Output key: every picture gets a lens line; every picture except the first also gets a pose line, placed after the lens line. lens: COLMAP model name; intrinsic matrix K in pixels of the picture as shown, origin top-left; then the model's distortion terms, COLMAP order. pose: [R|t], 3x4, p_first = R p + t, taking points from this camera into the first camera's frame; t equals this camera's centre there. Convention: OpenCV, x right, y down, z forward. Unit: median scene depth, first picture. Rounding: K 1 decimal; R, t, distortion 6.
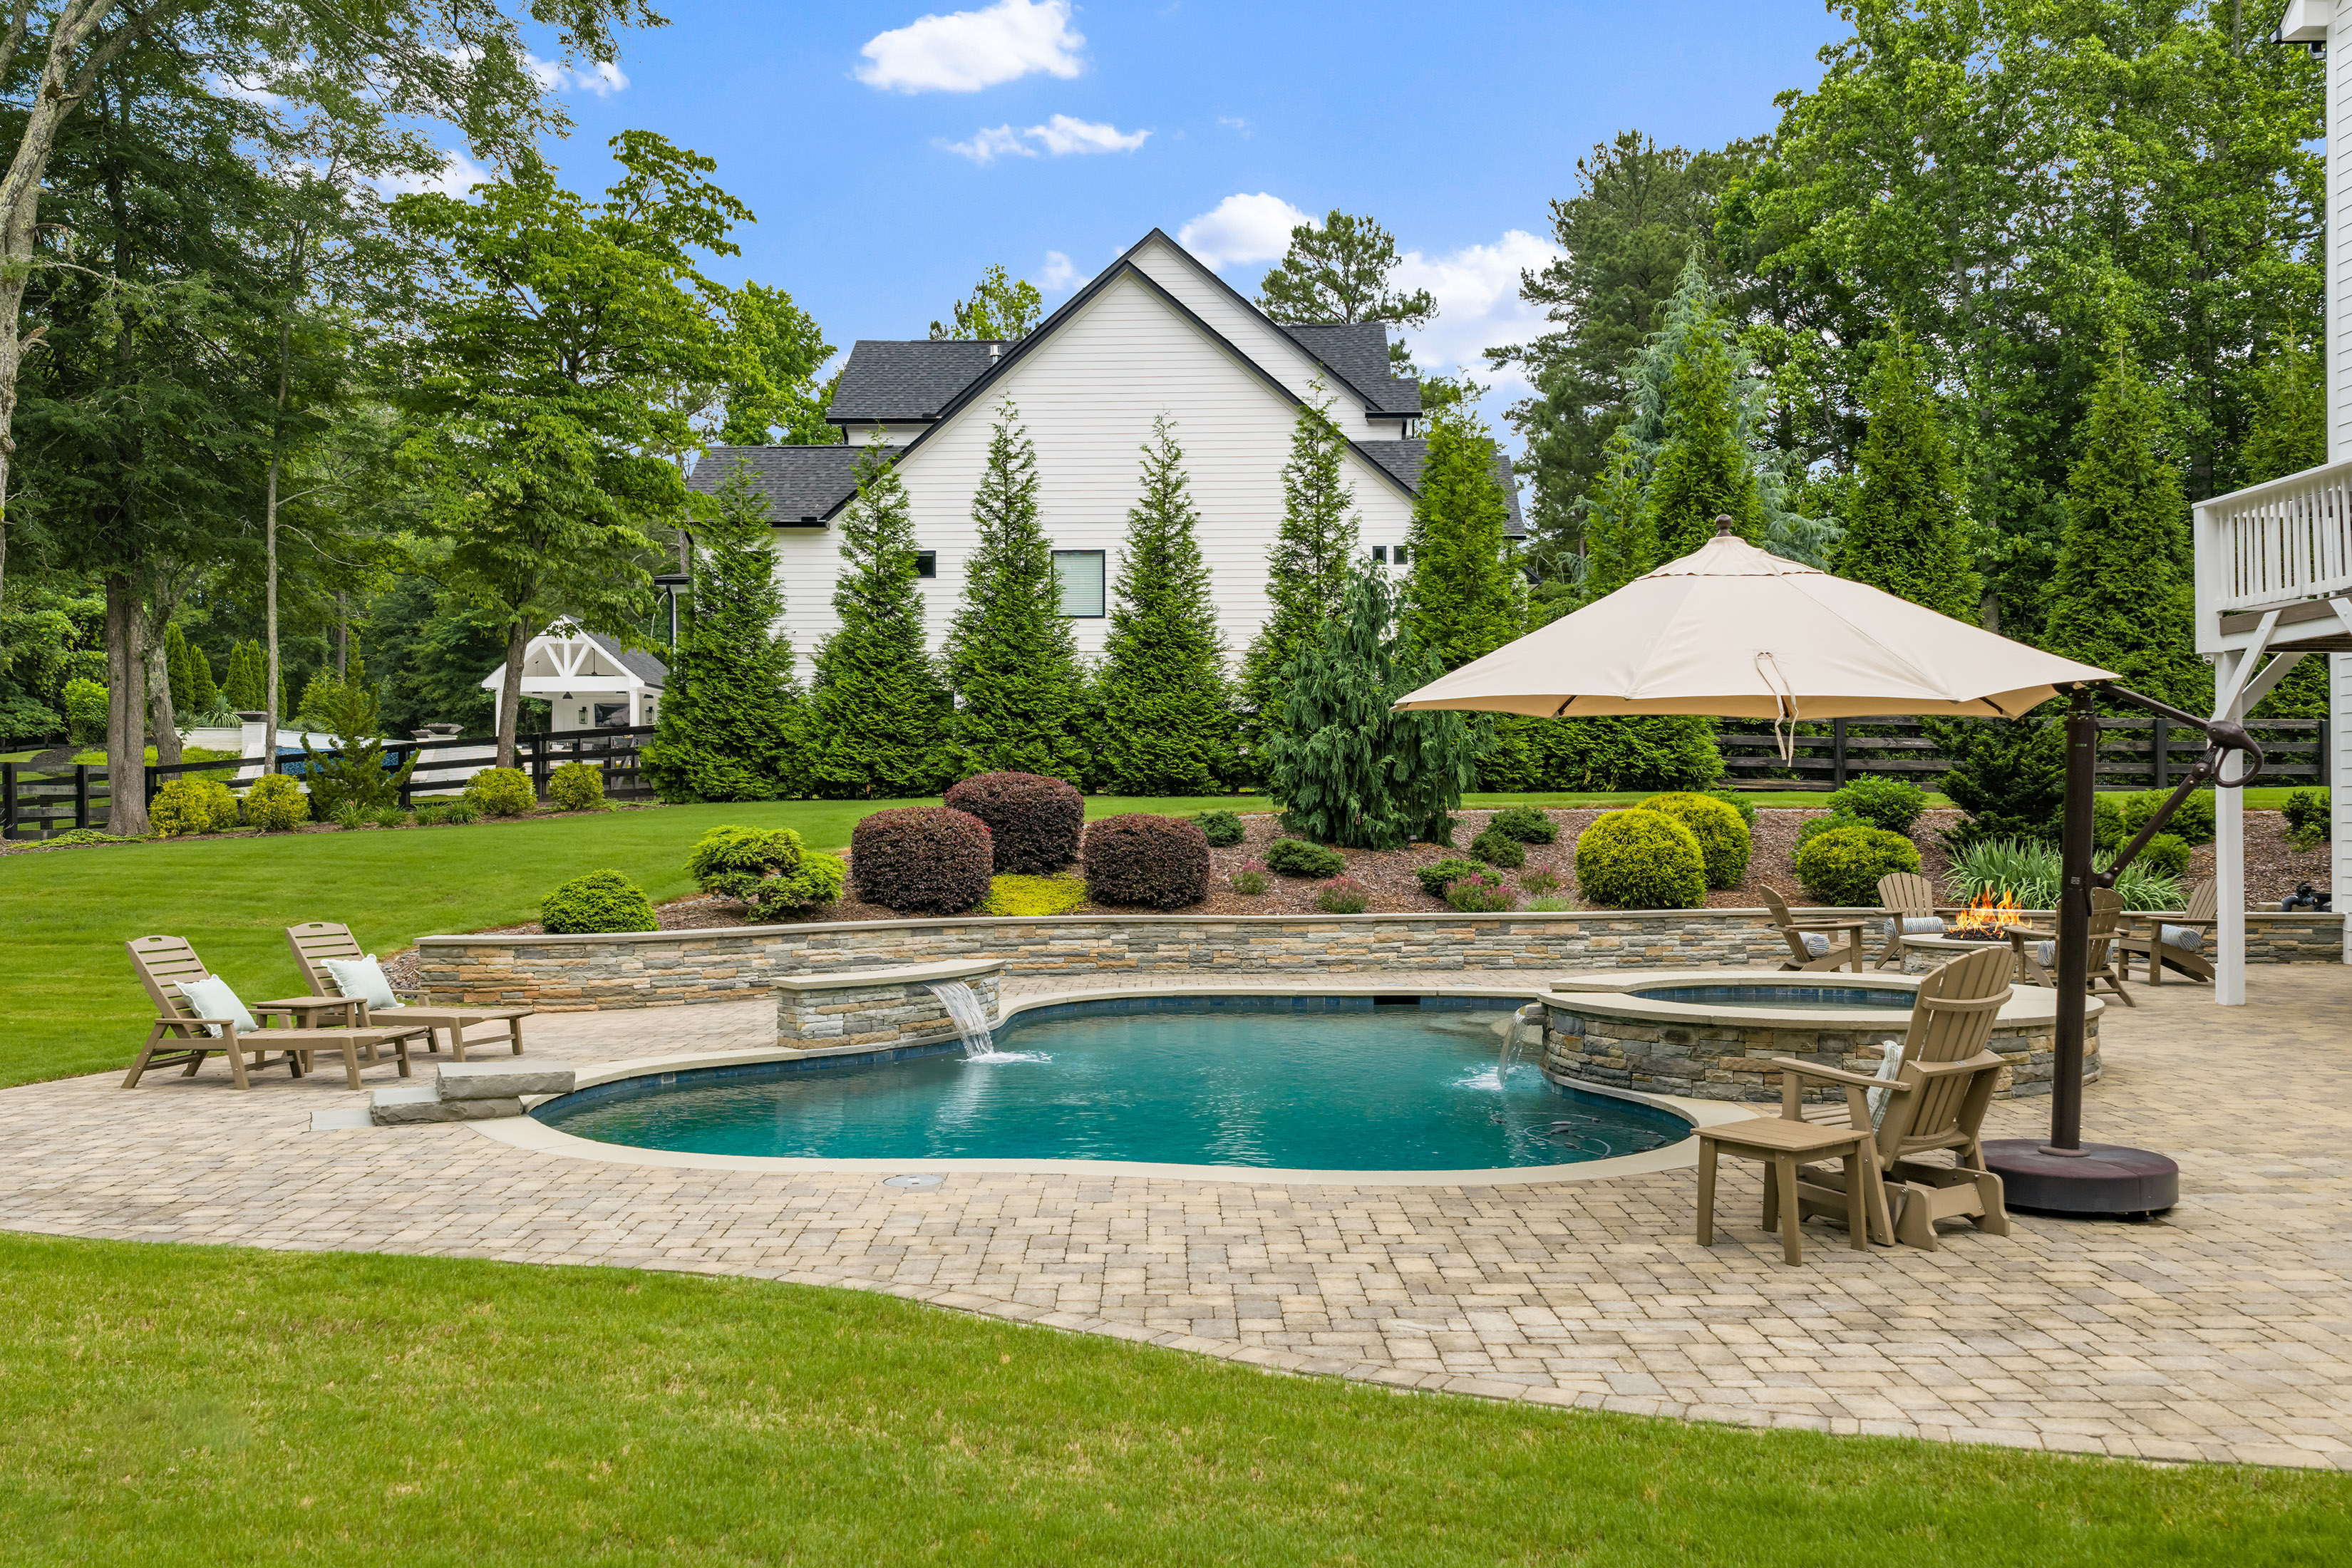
lens RADIAL K [[1948.6, 0, 1176.0], [0, 1948.6, 784.0], [0, 0, 1]] dist [0.021821, -0.032790]
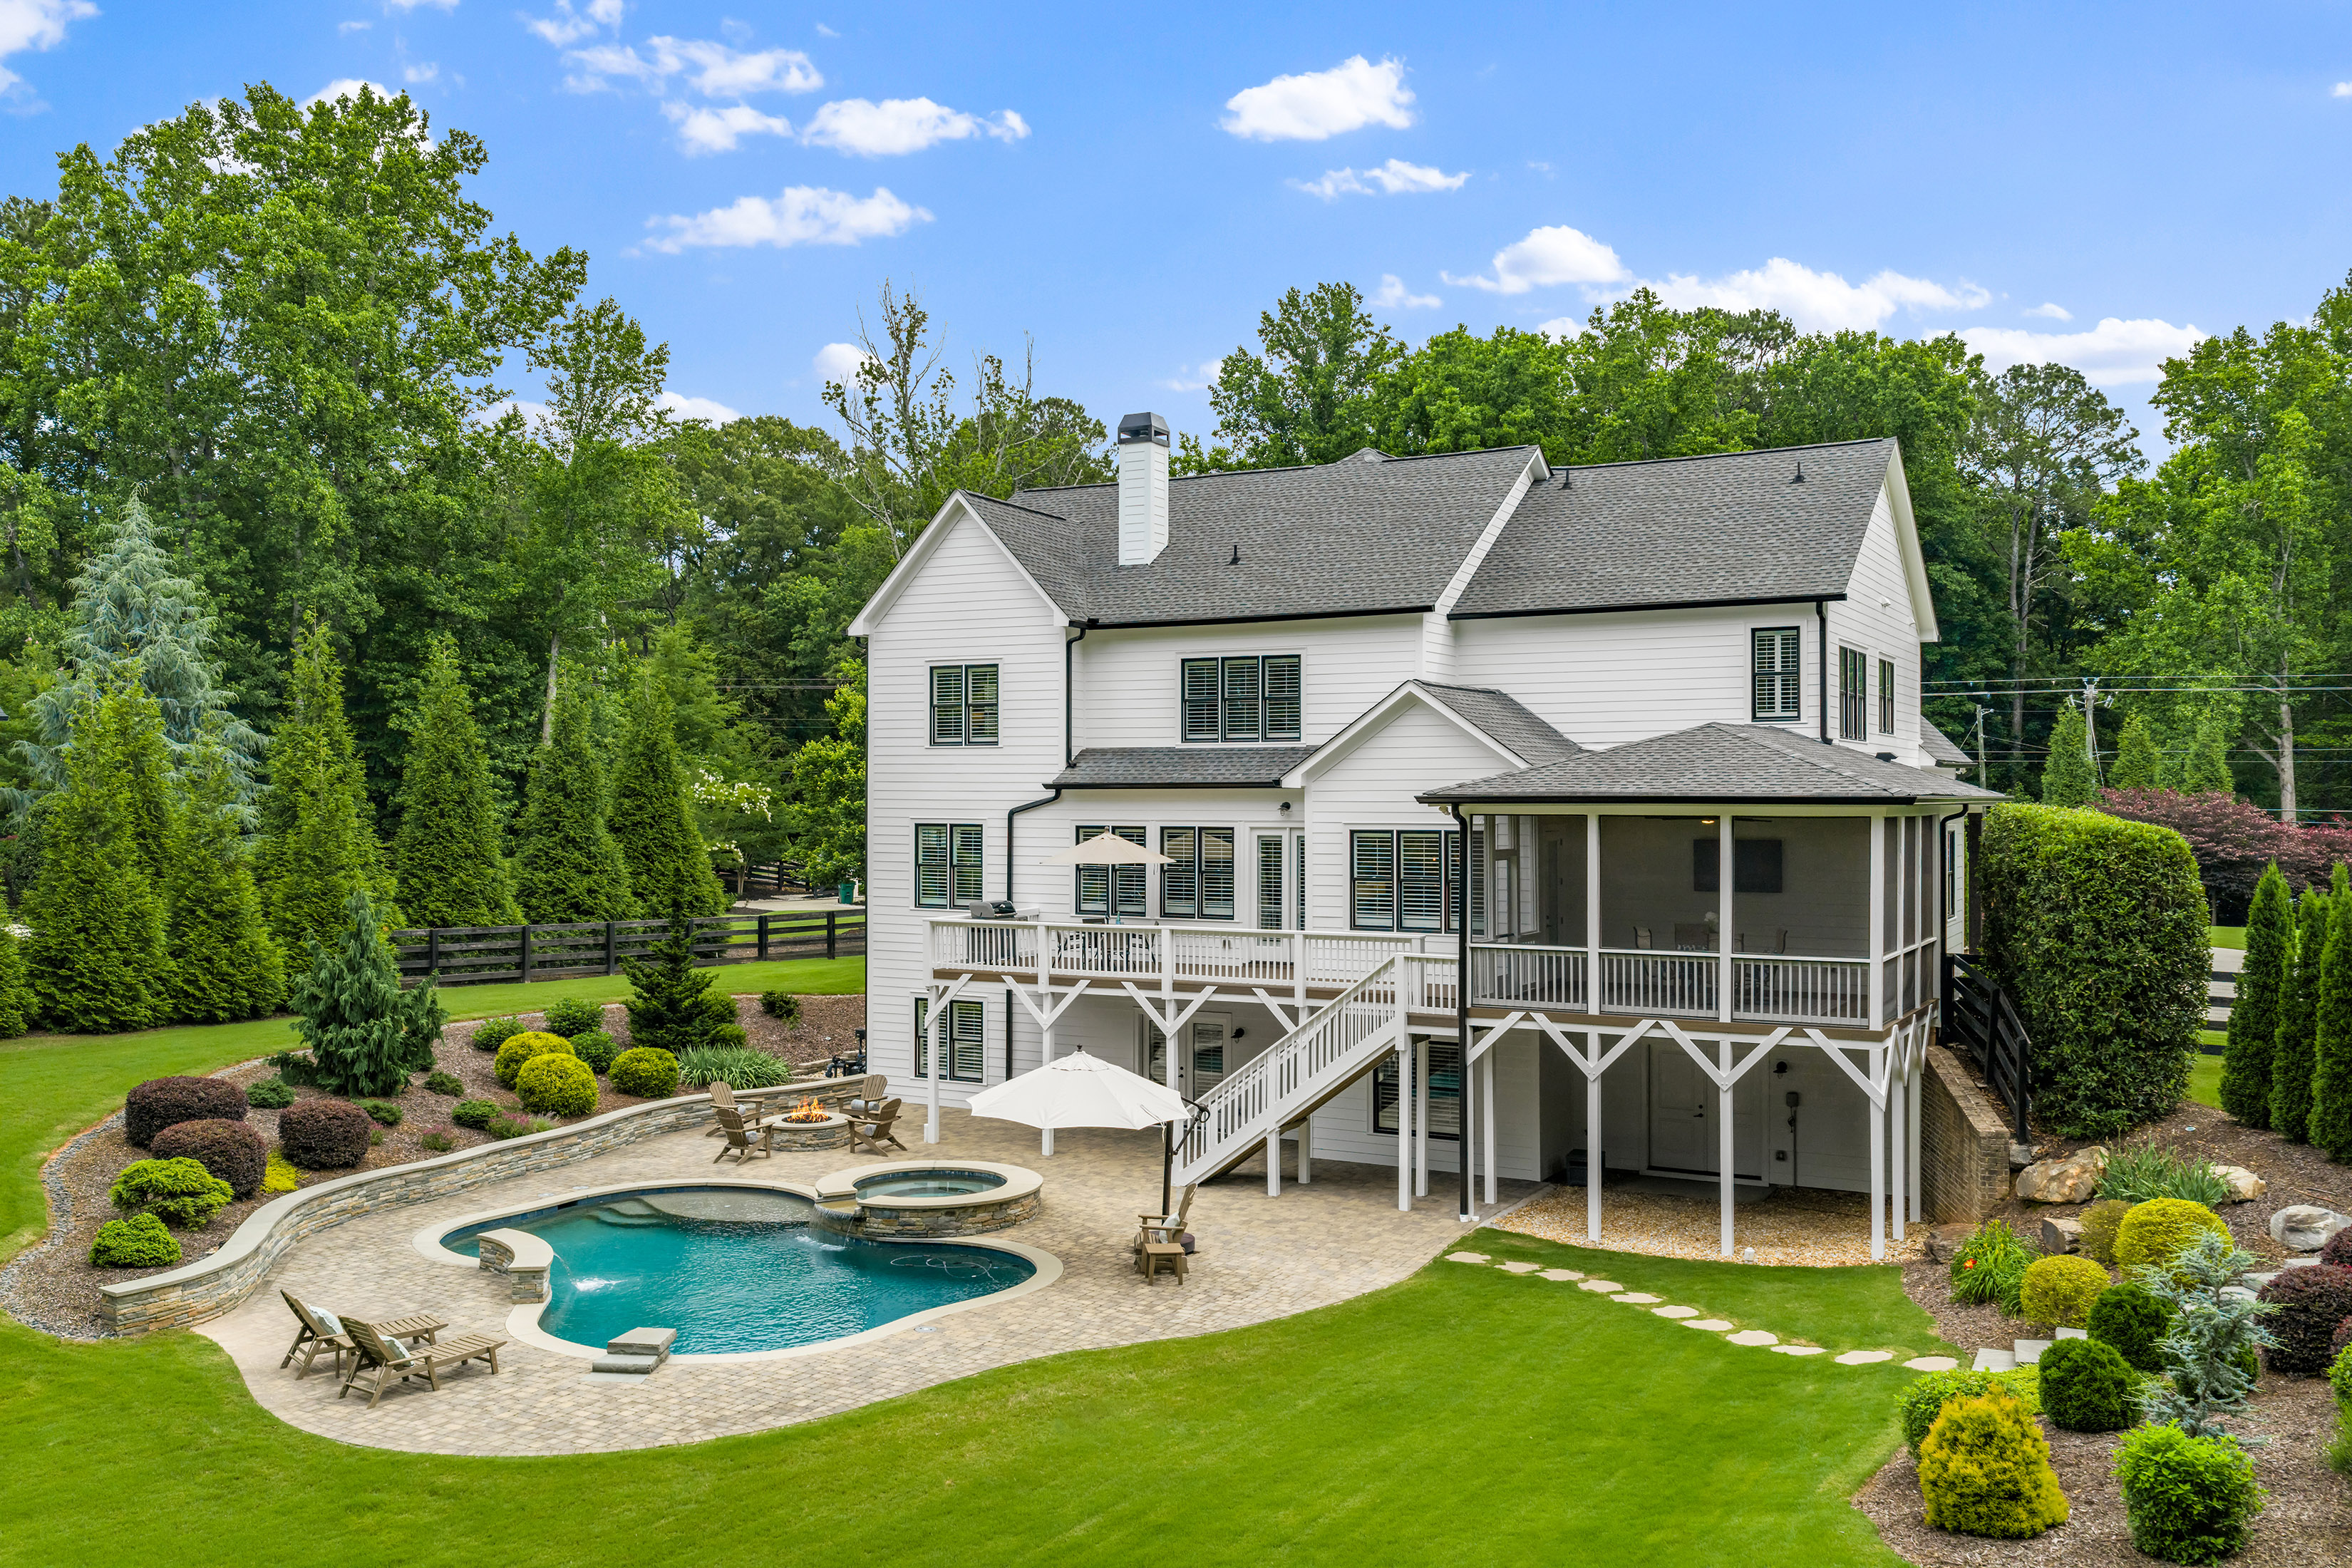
lens RADIAL K [[1948.6, 0, 1176.0], [0, 1948.6, 784.0], [0, 0, 1]] dist [0.021821, -0.032790]
pose [[0.496414, 0.007228, 0.868056, -0.638755], [-0.016490, 0.999863, 0.001104, -0.154348], [-0.867930, -0.014863, 0.496465, -0.176847]]
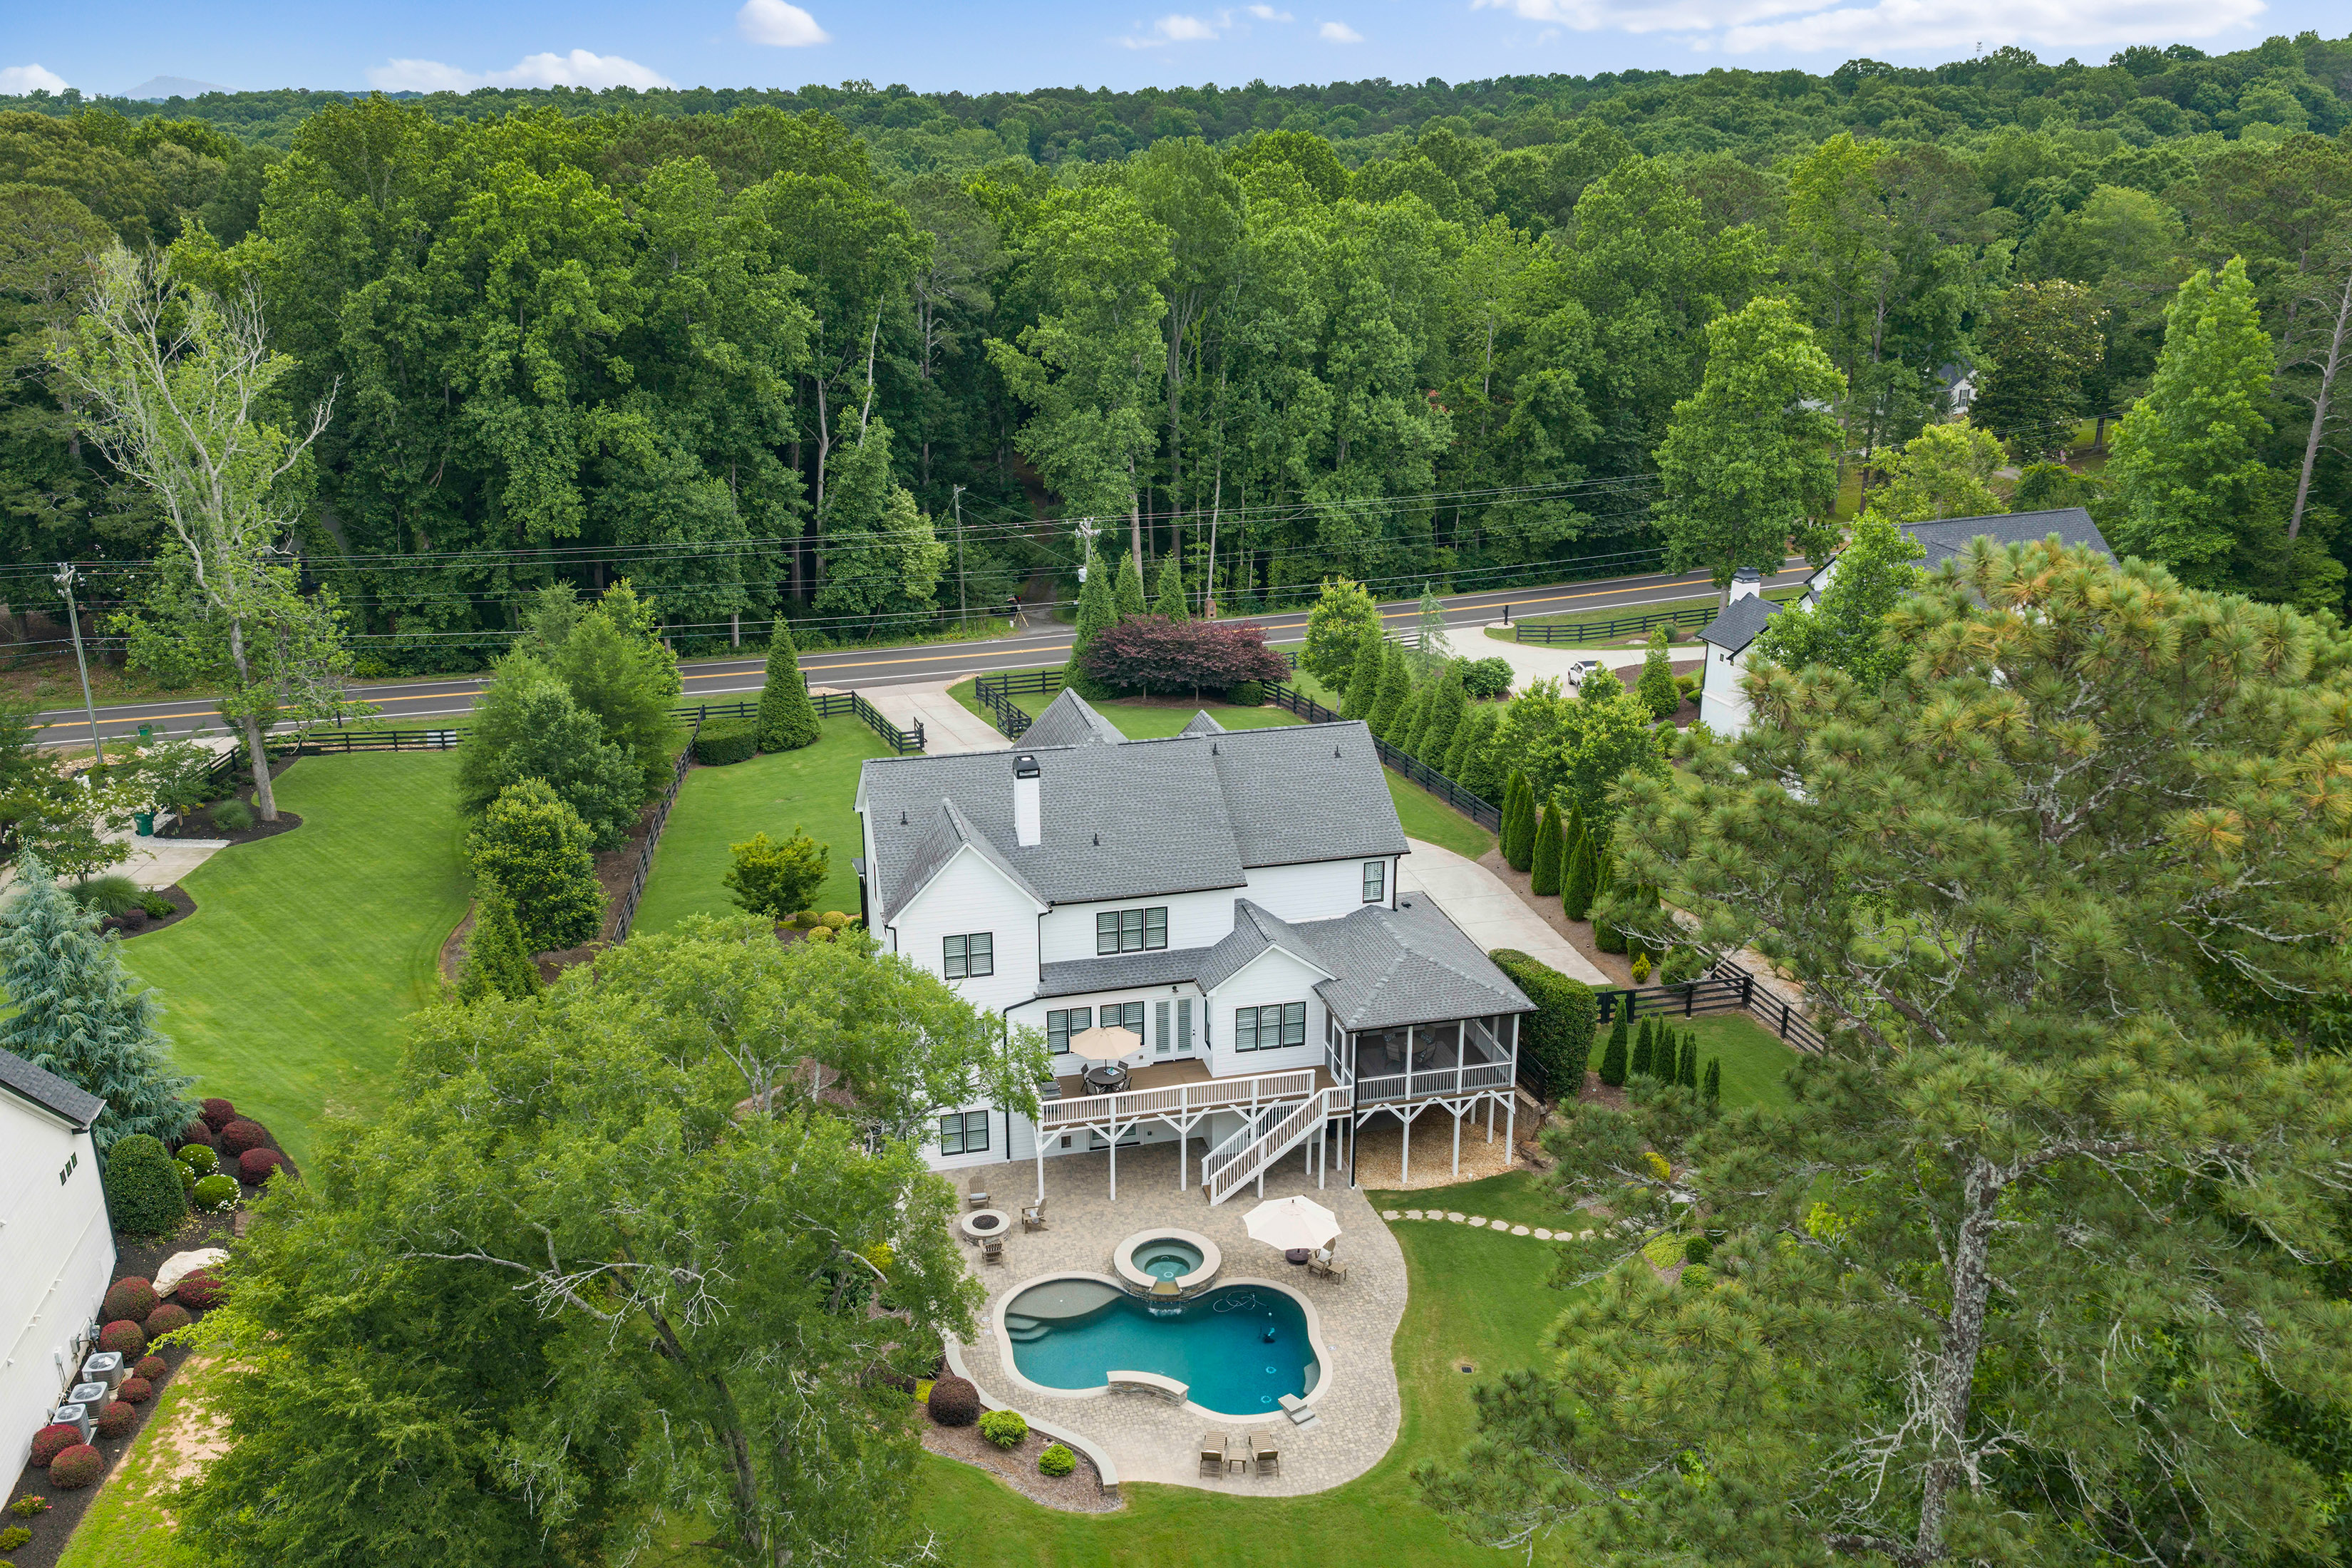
lens RADIAL K [[1980.8, 0, 1175.8], [0, 1980.8, 740.1], [0, 0, 1]] dist [0.038715, -0.002900]
pose [[-0.240526, -0.297500, 0.923927, -1.601898], [-0.020579, 0.953220, 0.301575, -1.079829], [-0.970425, 0.053523, -0.235397, 0.839412]]
